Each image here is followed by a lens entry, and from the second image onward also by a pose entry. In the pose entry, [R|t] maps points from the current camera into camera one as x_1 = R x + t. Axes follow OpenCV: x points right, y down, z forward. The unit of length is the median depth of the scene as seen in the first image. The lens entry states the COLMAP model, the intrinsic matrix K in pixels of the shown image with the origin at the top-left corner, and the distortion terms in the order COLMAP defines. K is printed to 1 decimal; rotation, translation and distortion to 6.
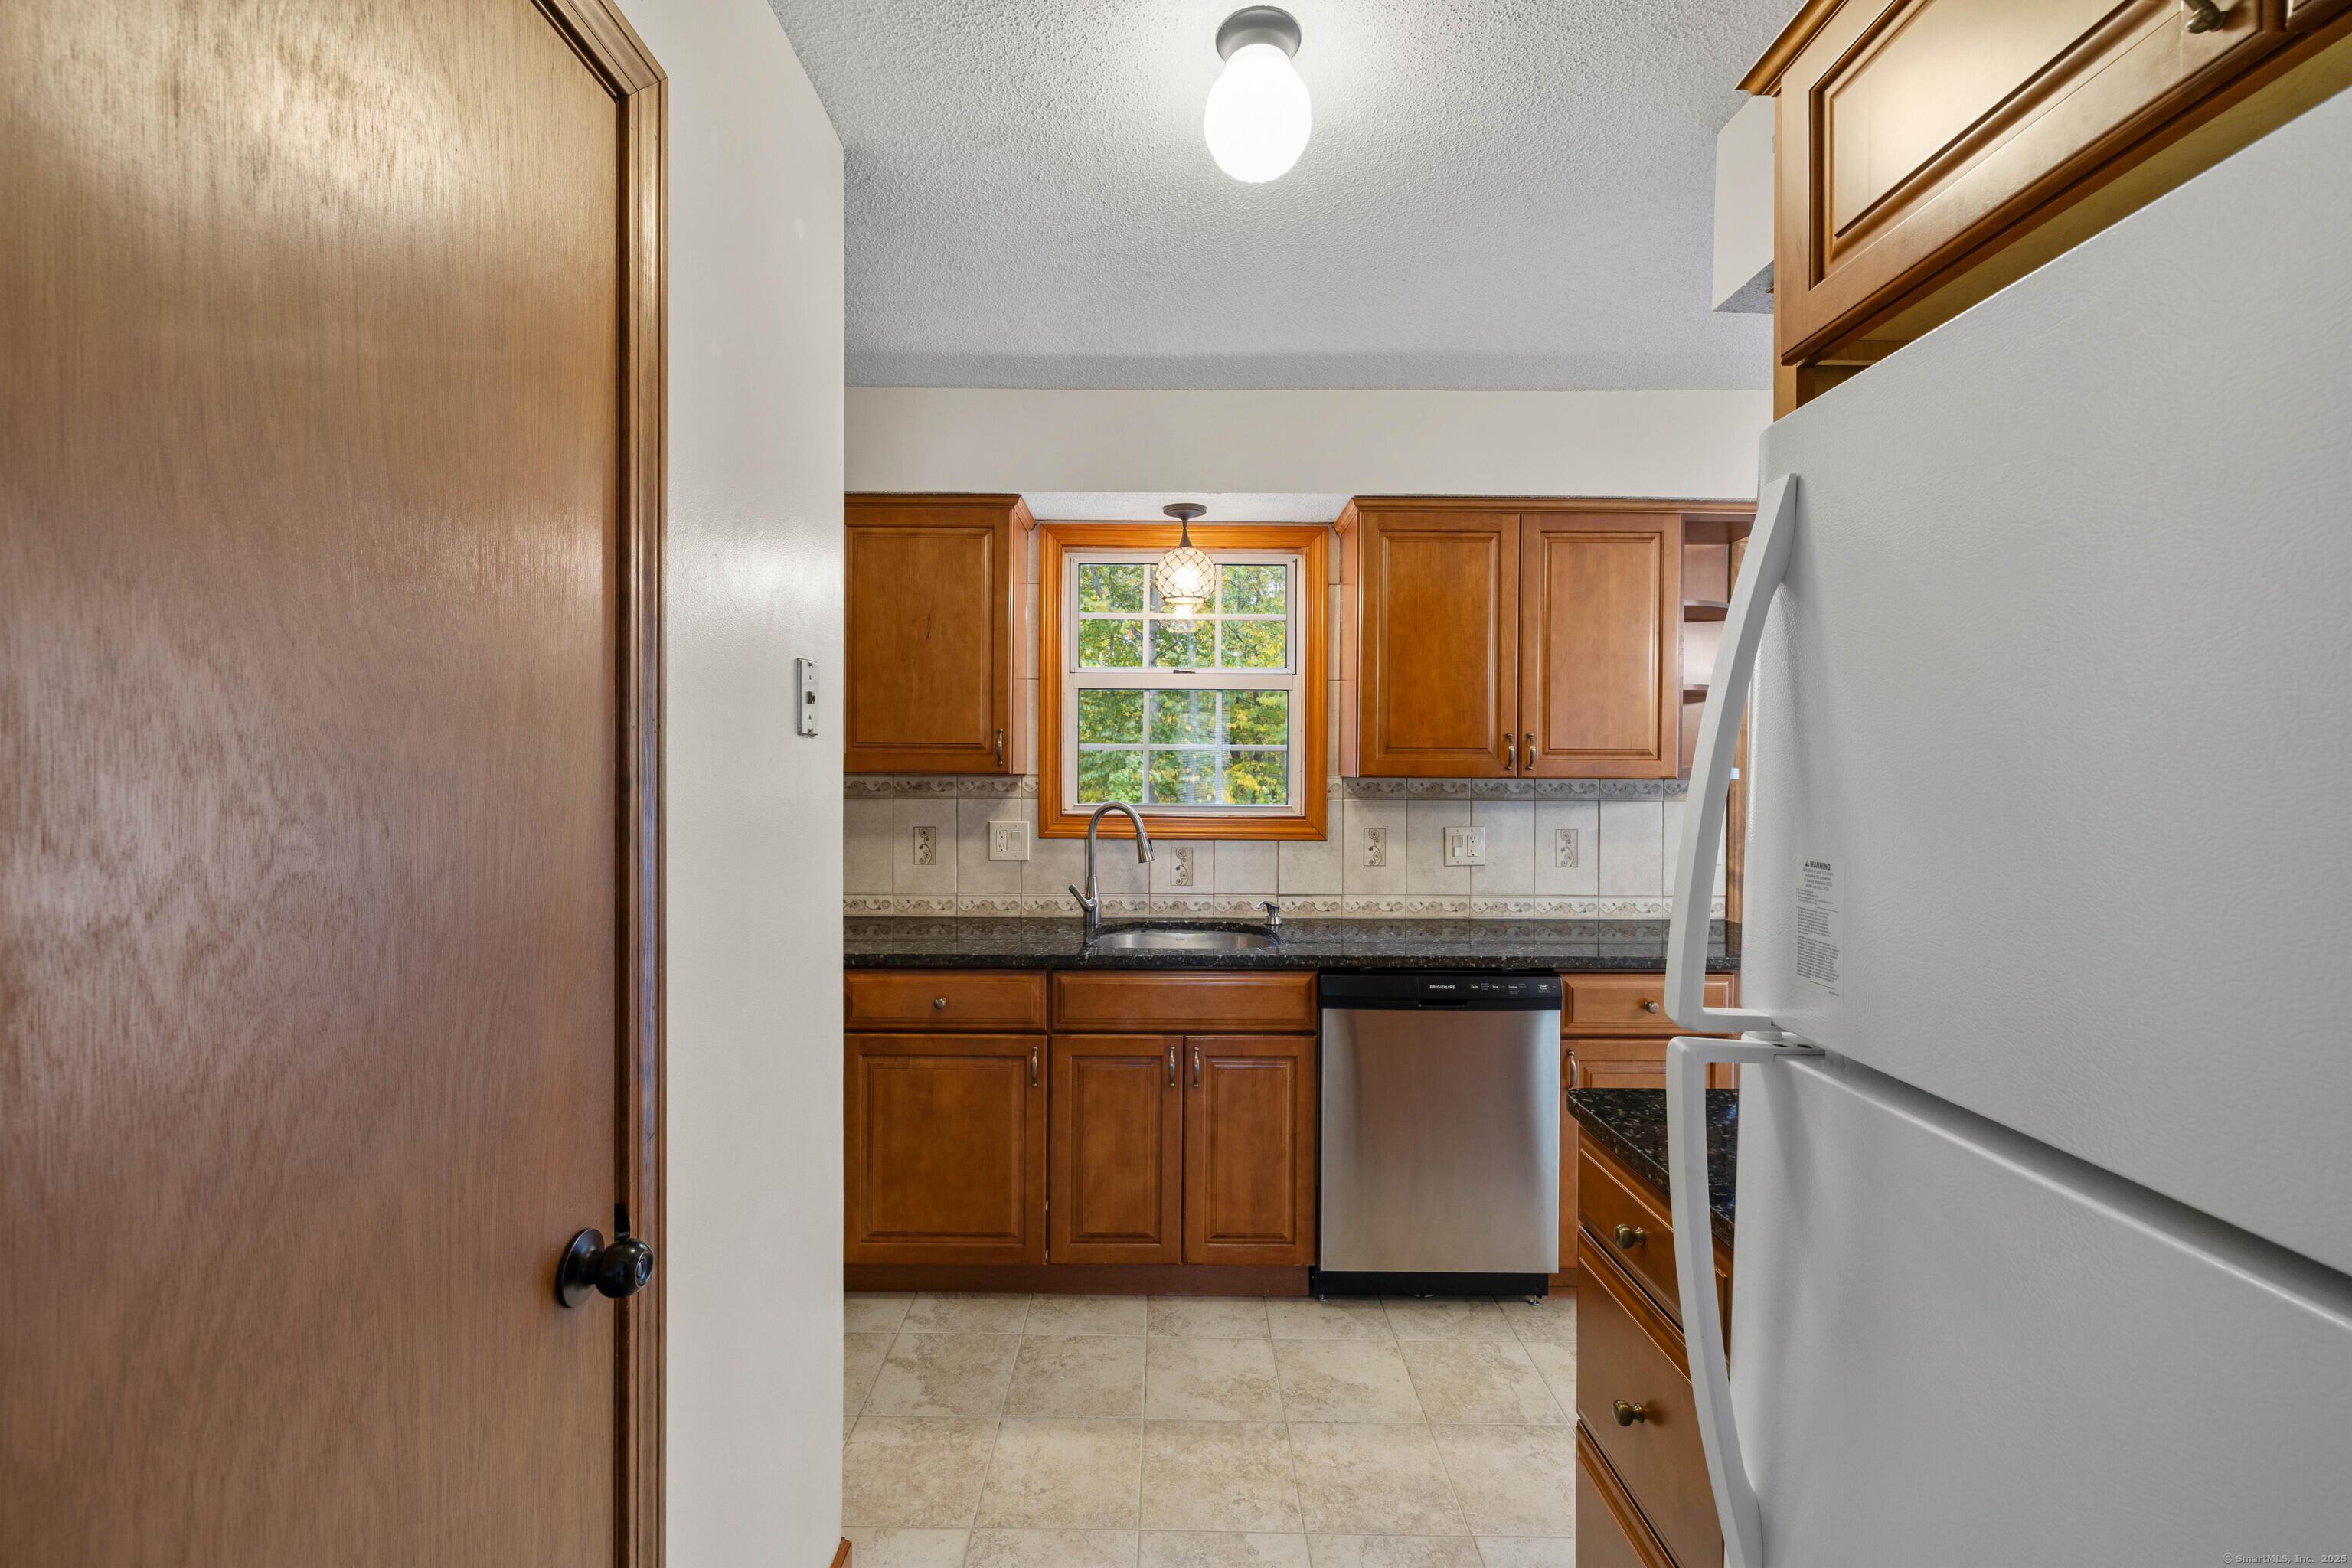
lens RADIAL K [[995.8, 0, 1160.5], [0, 995.8, 777.8], [0, 0, 1]] dist [0.004623, -0.001048]
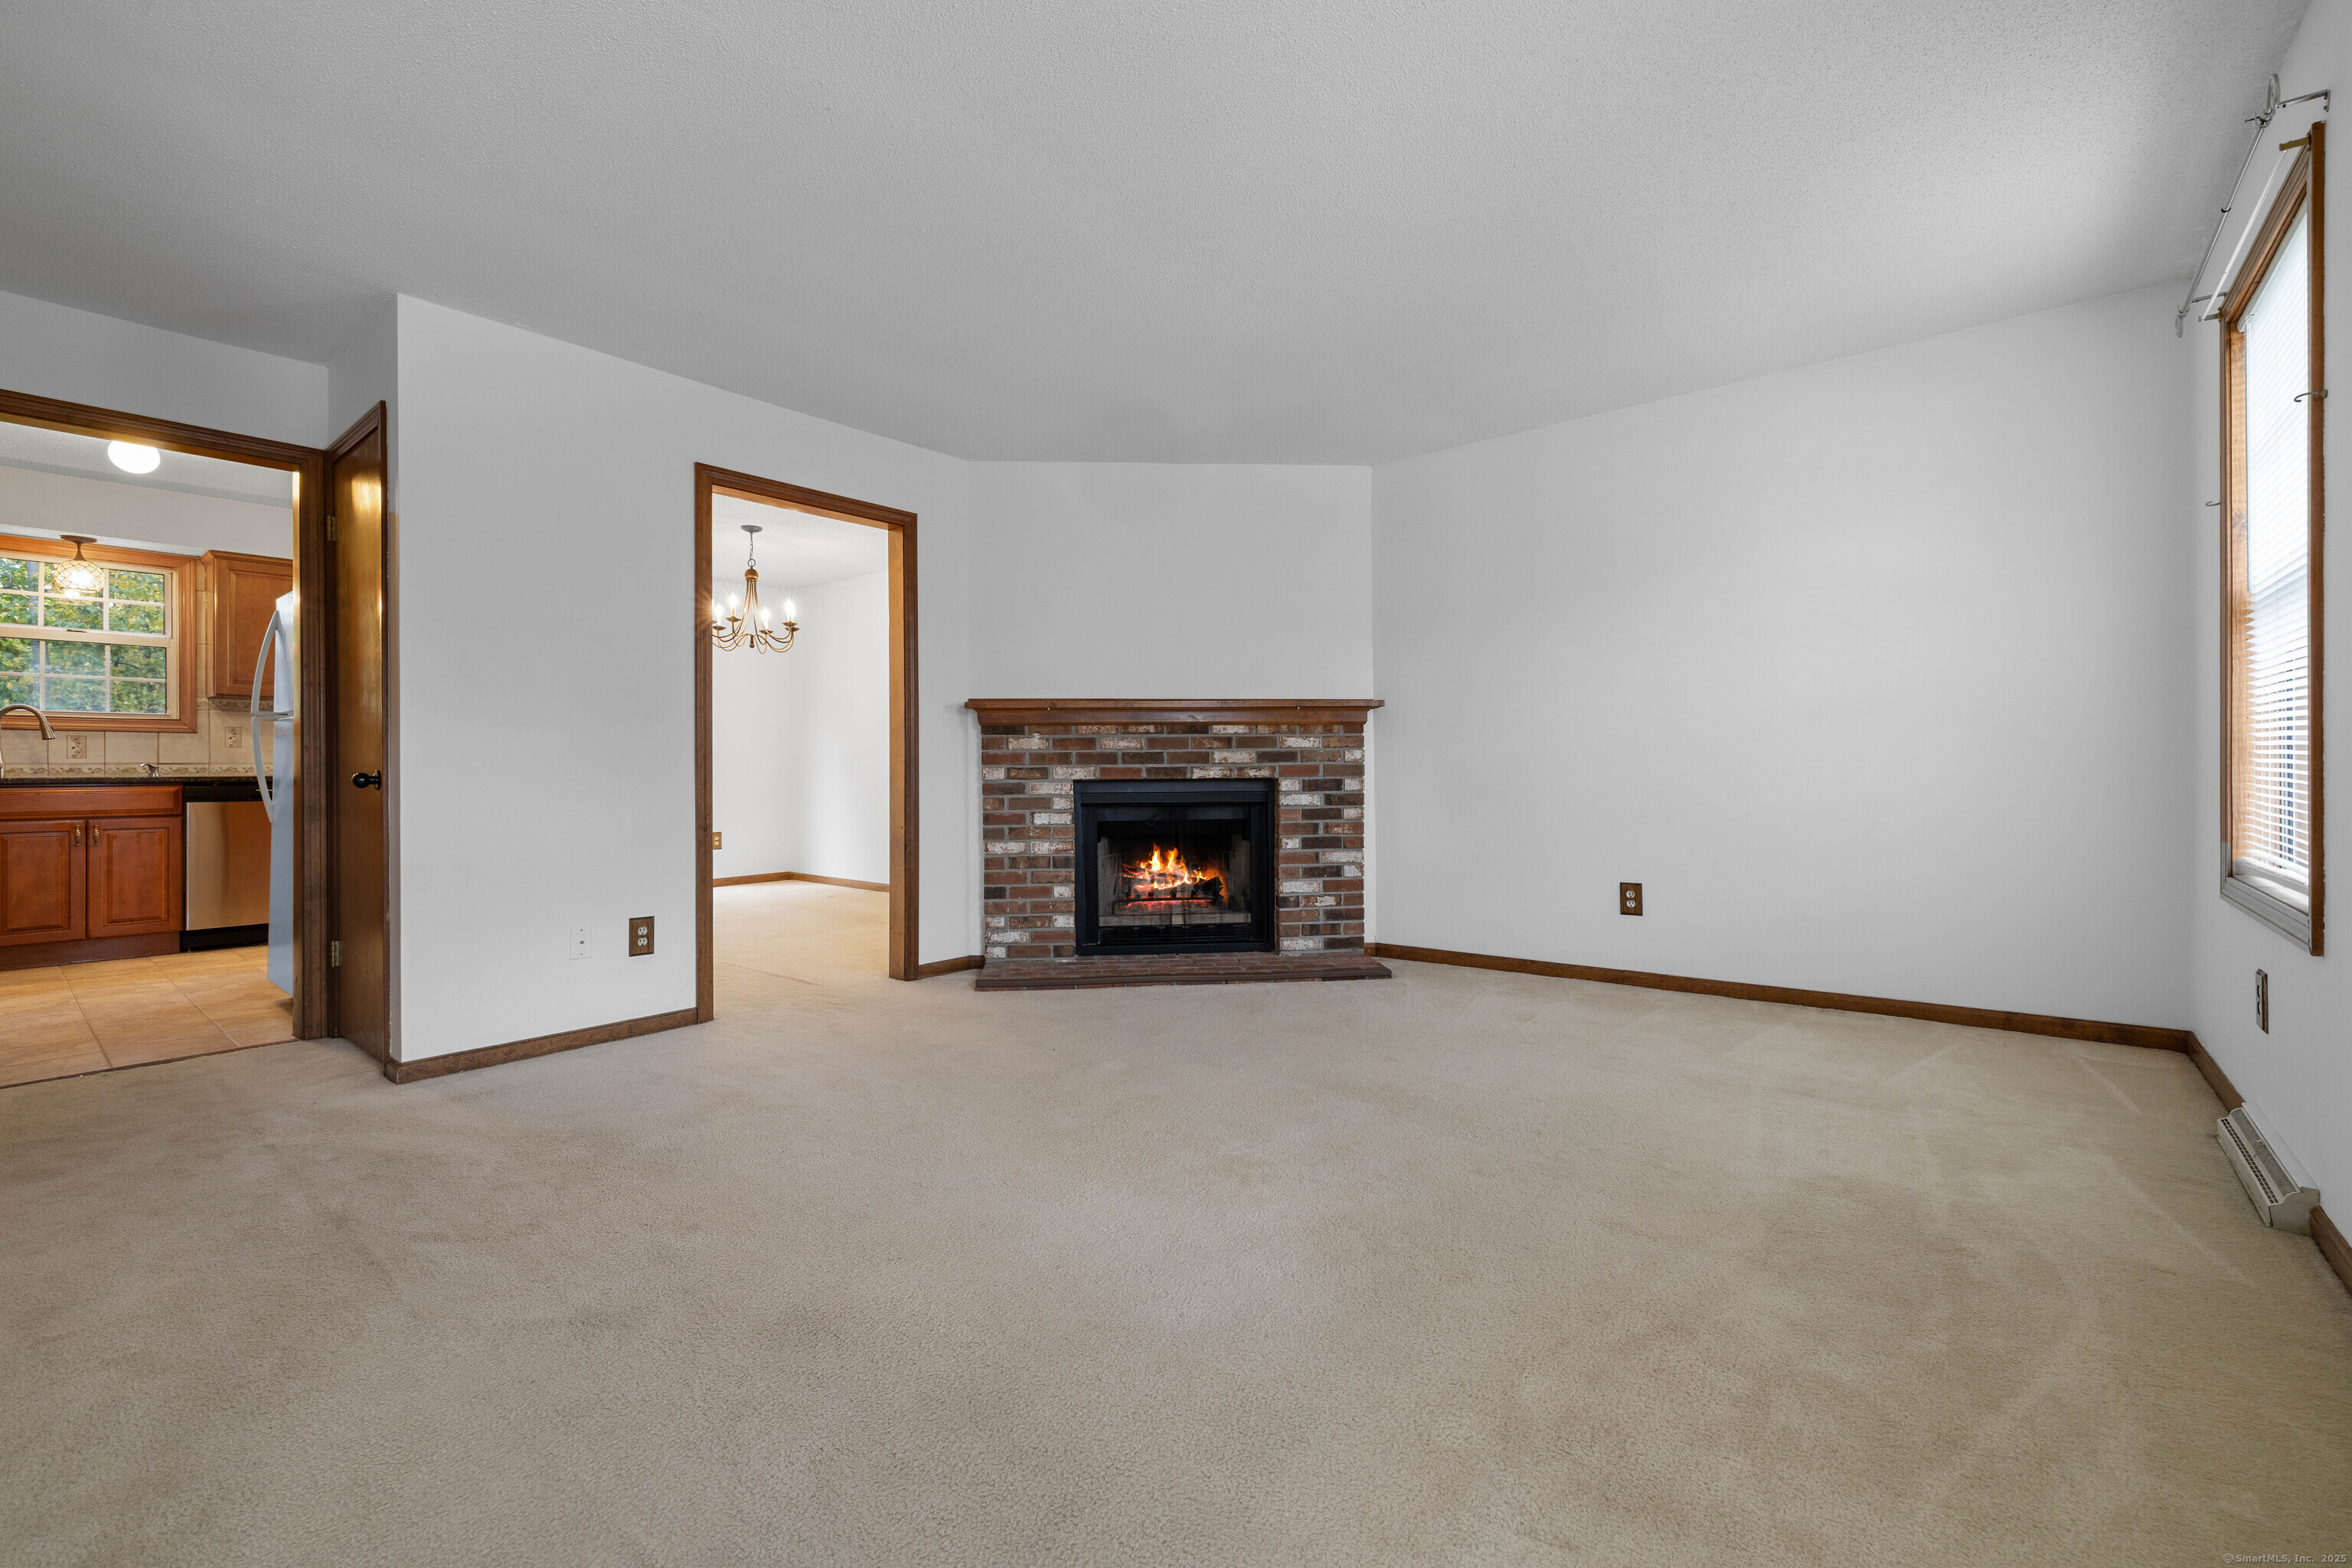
lens RADIAL K [[995.8, 0, 1167.4], [0, 995.8, 769.4], [0, 0, 1]] dist [0.004623, -0.001048]
pose [[0.632097, -0.007559, 0.774852, -0.136153], [0.015183, 0.999881, -0.002631, 0.176047], [-0.774741, 0.013428, 0.632137, -1.648970]]
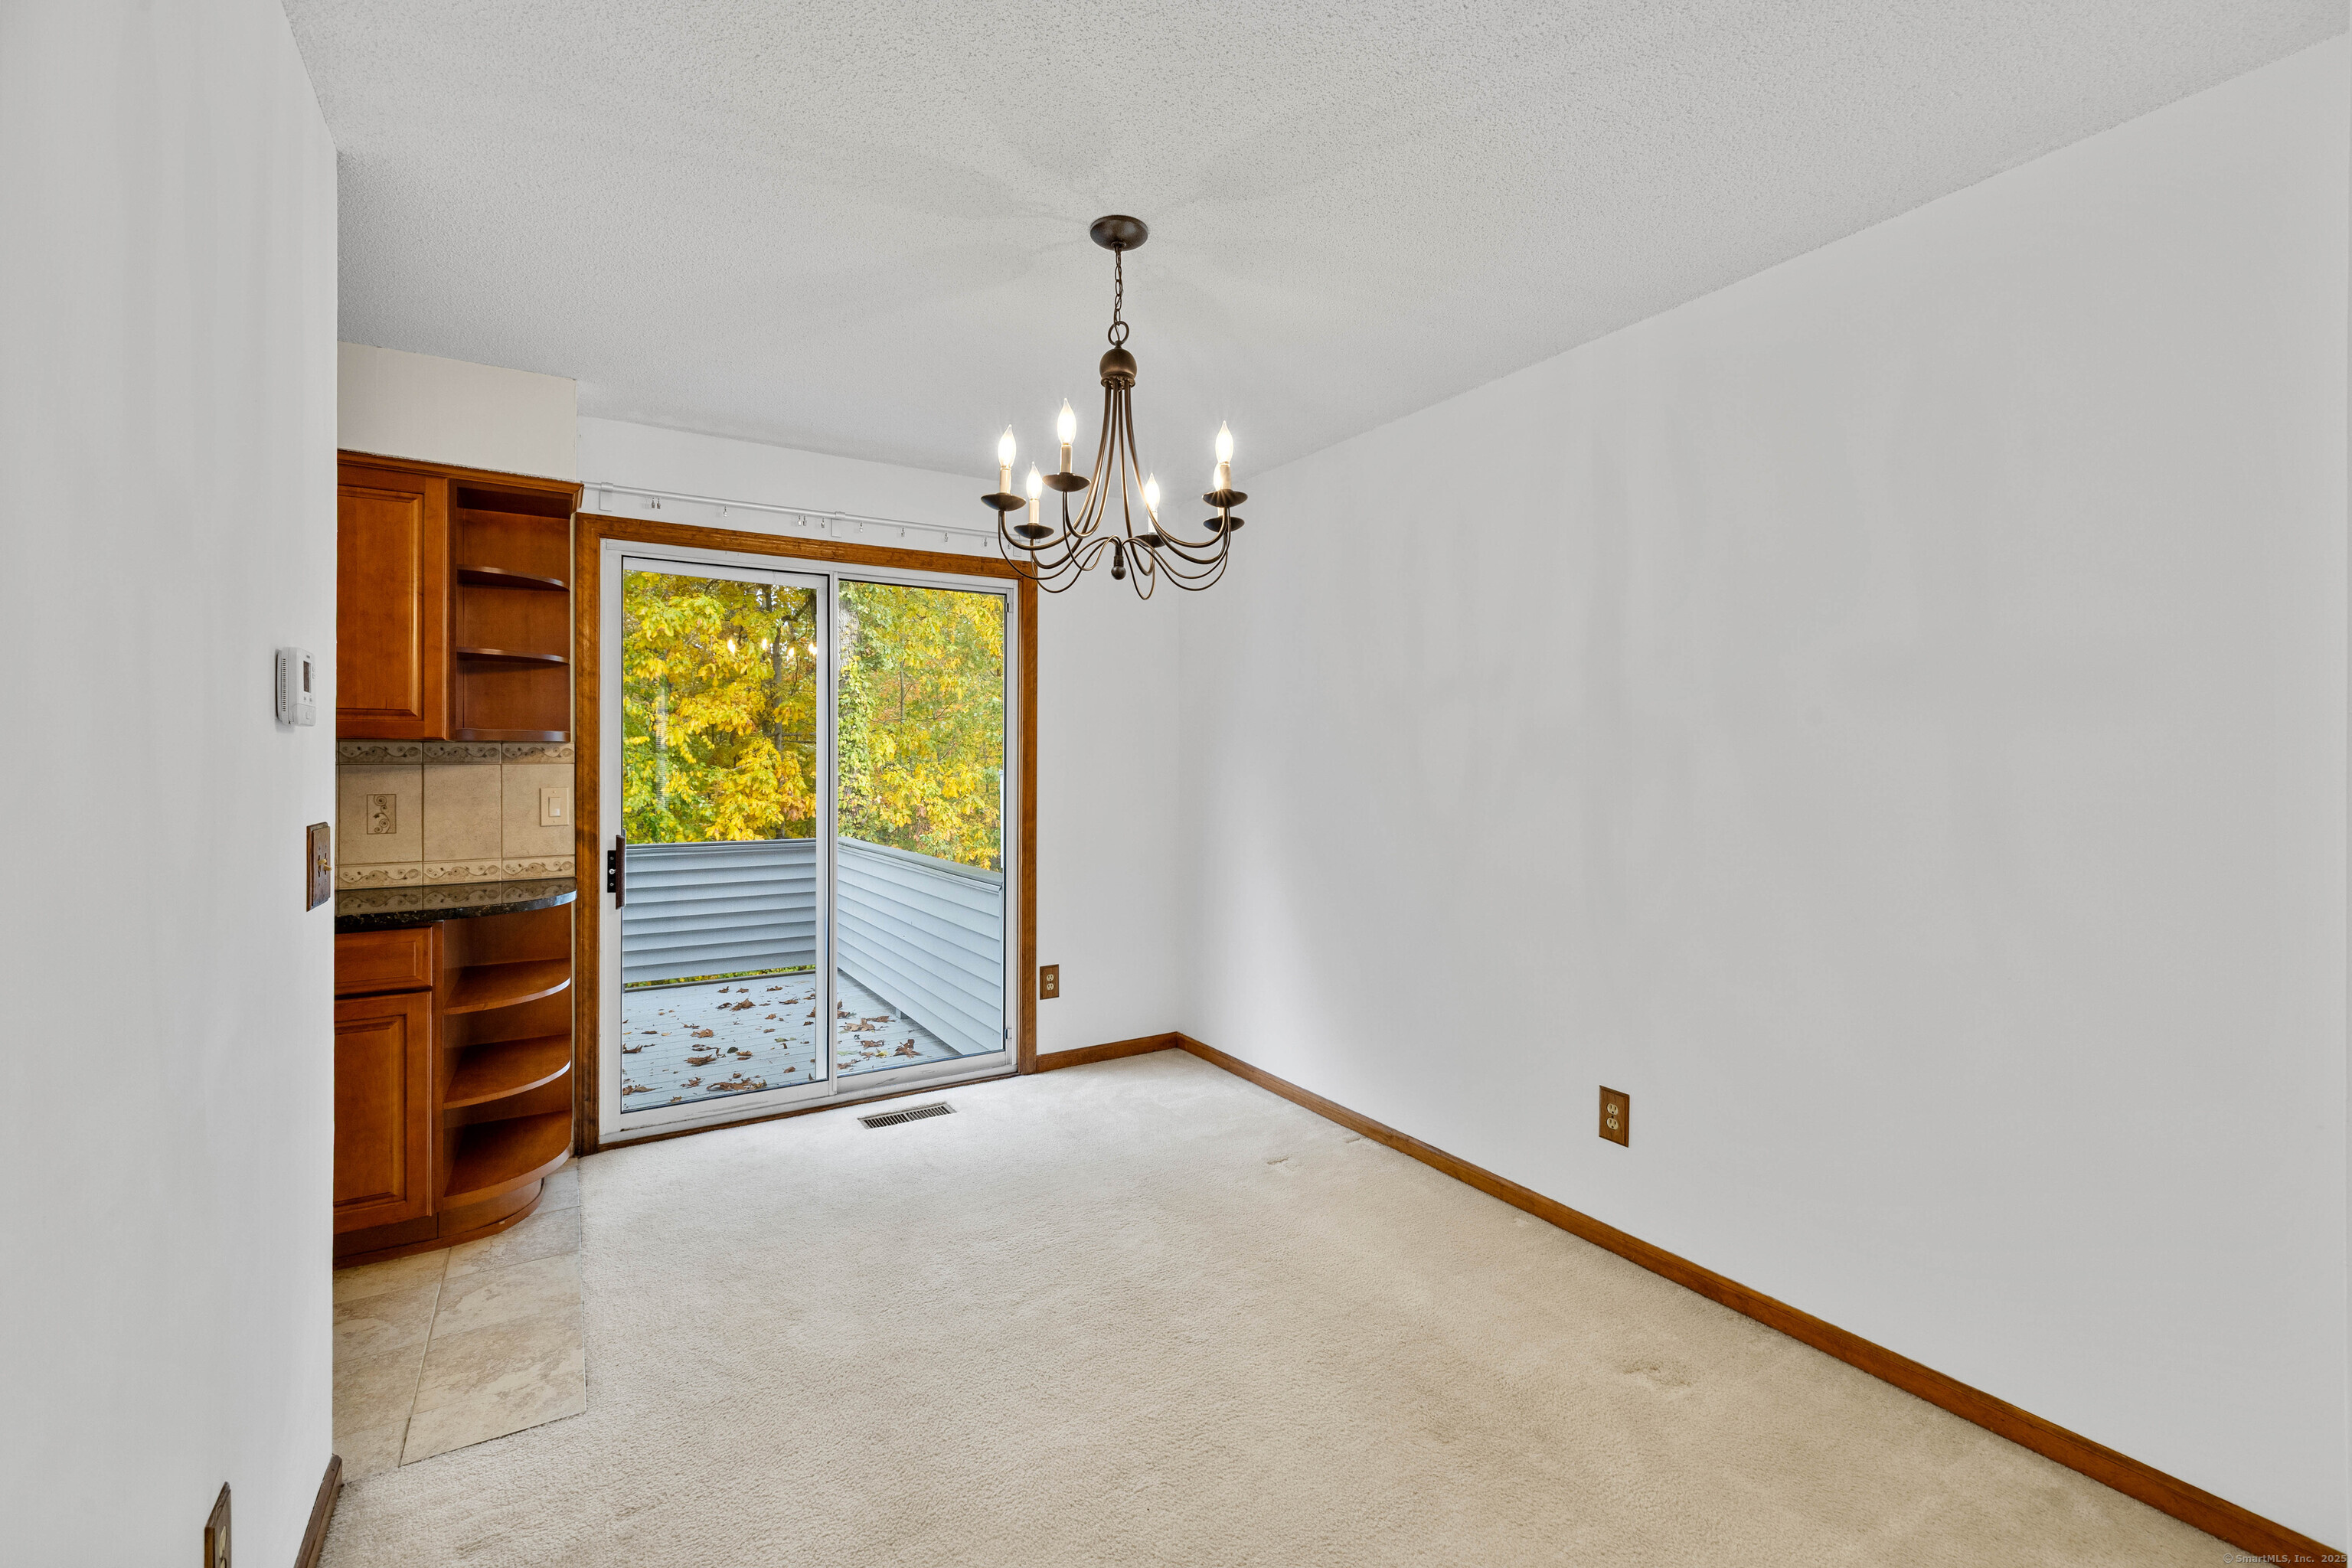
lens RADIAL K [[995.8, 0, 1169.7], [0, 995.8, 767.5], [0, 0, 1]] dist [0.004623, -0.001048]
pose [[0.848709, -0.005443, 0.528832, 0.604303], [0.008768, 0.999954, -0.003780, 0.039835], [-0.528787, 0.007845, 0.848718, -0.248912]]
